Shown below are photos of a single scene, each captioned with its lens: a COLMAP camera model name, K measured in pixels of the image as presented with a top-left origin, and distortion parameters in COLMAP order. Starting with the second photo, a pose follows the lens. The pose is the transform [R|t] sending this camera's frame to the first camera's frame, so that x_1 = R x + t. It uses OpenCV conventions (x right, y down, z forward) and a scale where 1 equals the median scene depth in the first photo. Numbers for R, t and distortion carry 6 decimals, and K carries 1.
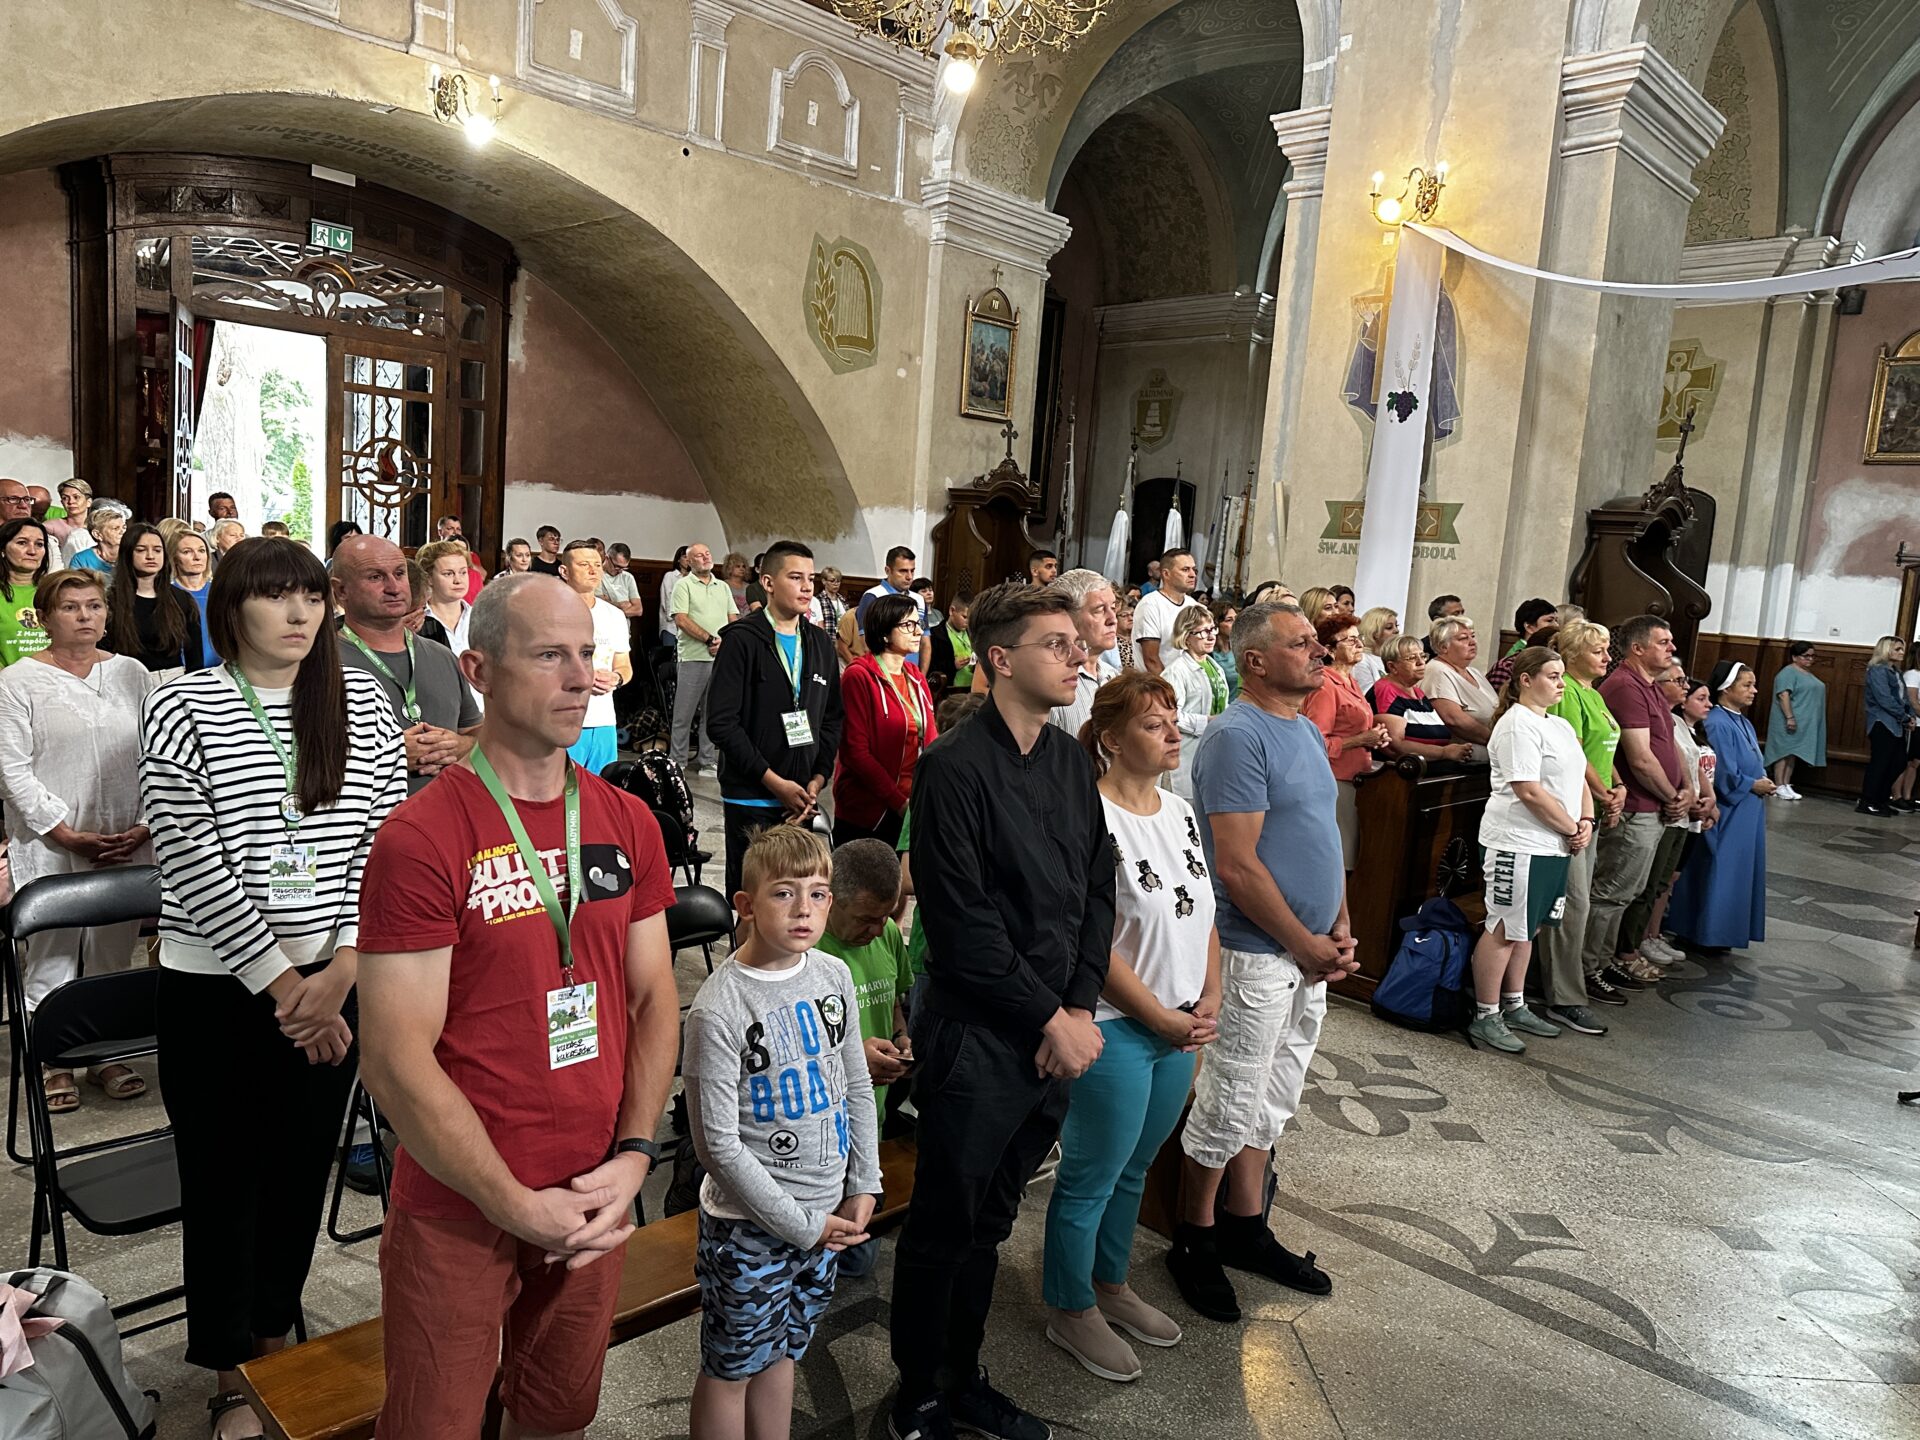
lens RADIAL K [[1331.6, 0, 959.4], [0, 1331.6, 724.1], [0, 0, 1]] dist [0.061998, -0.073472]
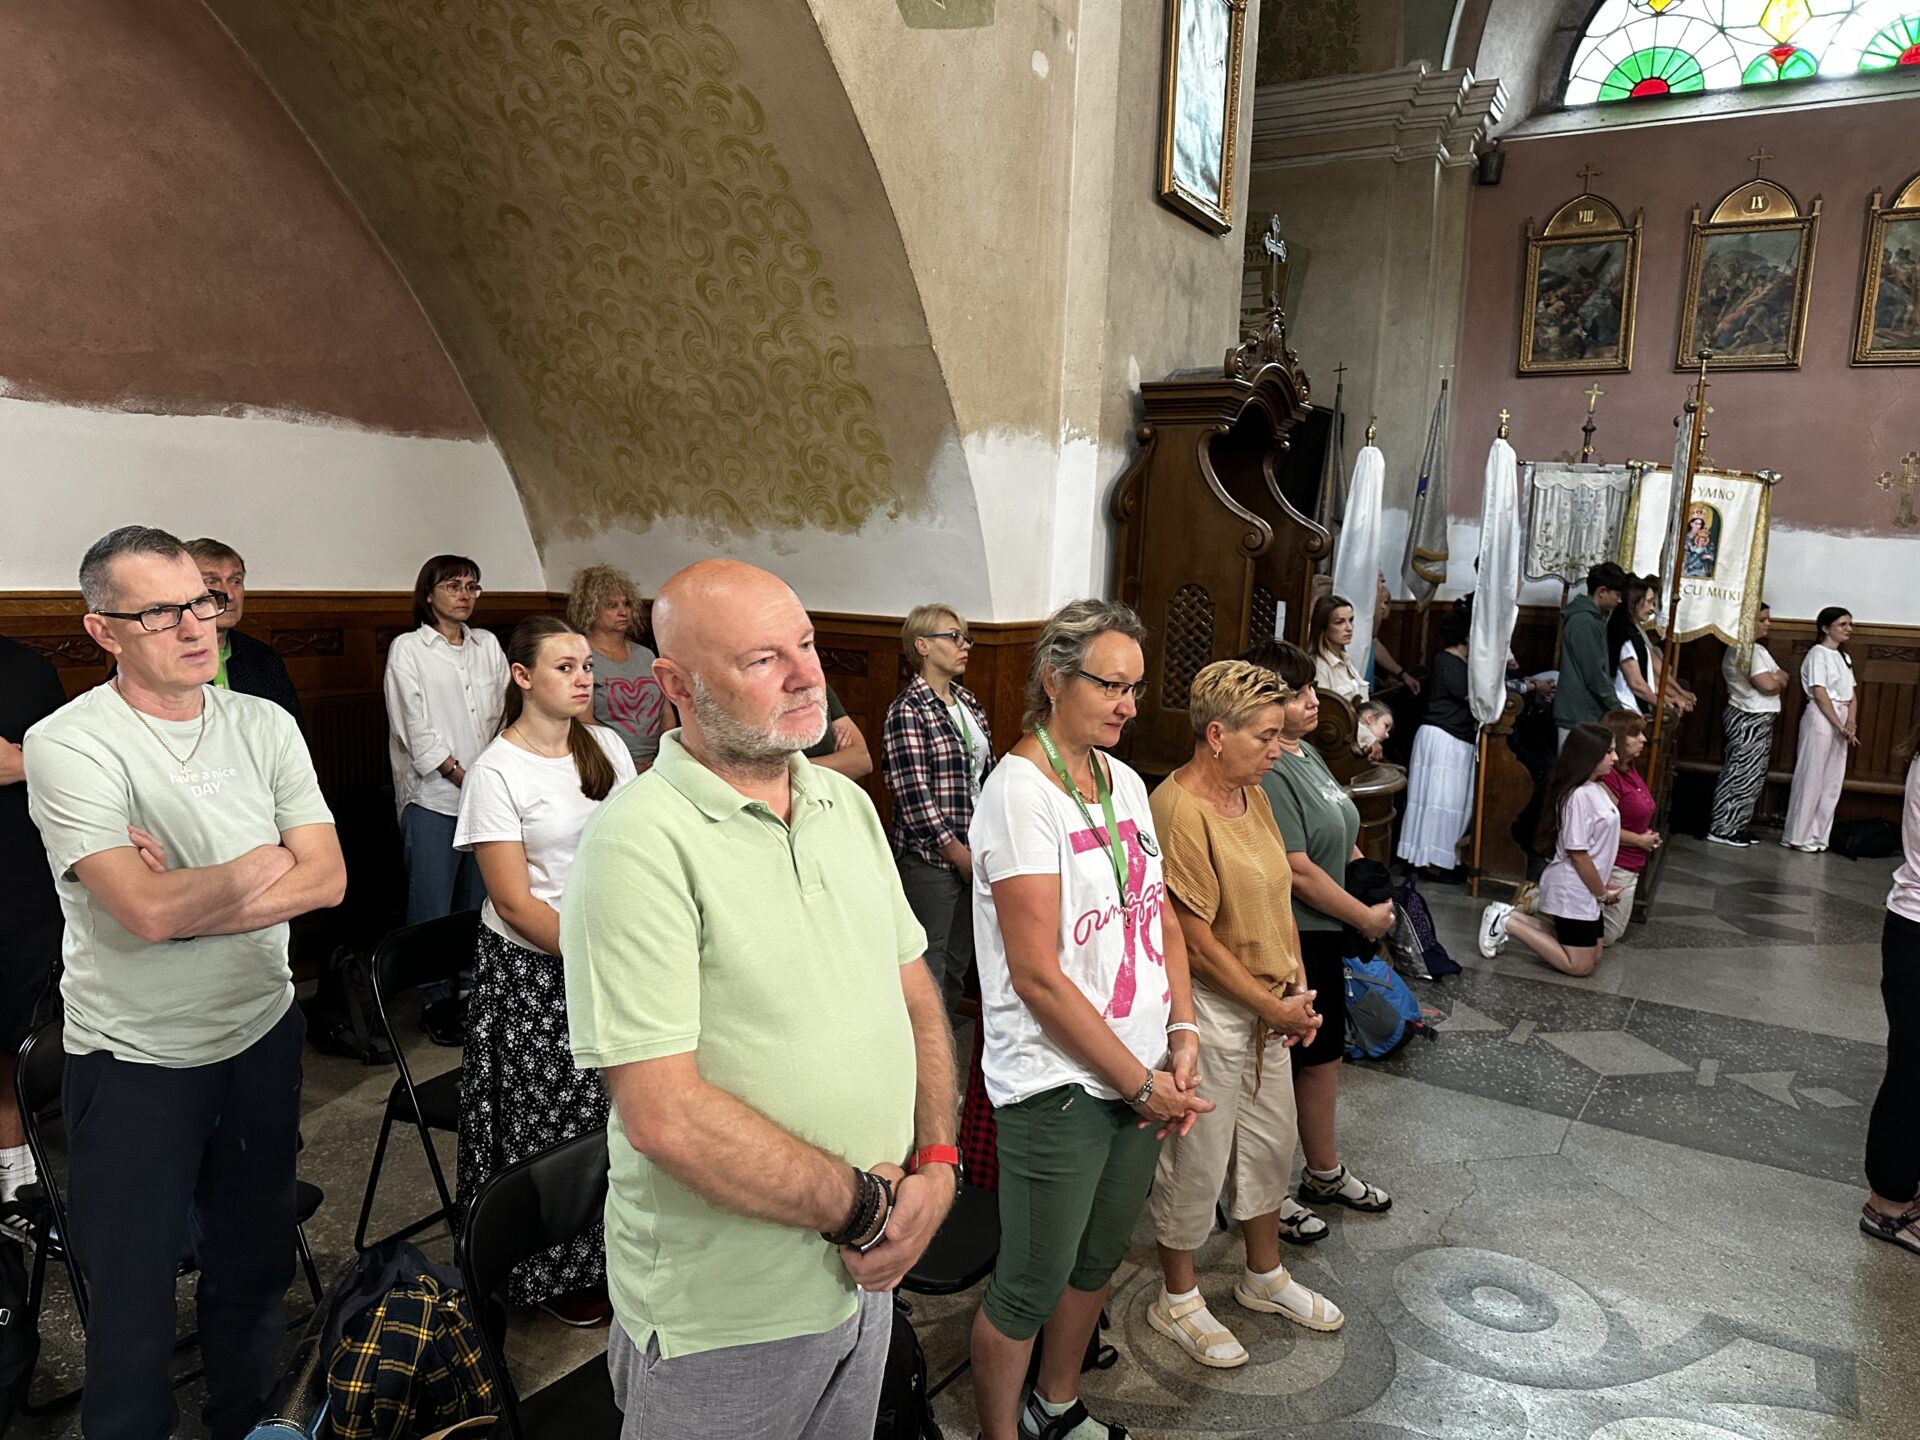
lens RADIAL K [[1331.6, 0, 964.0], [0, 1331.6, 713.8], [0, 0, 1]] dist [0.061998, -0.073472]
pose [[0.975095, -0.057949, 0.214084, -0.149214], [0.056075, 0.998317, 0.014824, -0.087316], [-0.214583, -0.002450, 0.976703, 0.620238]]
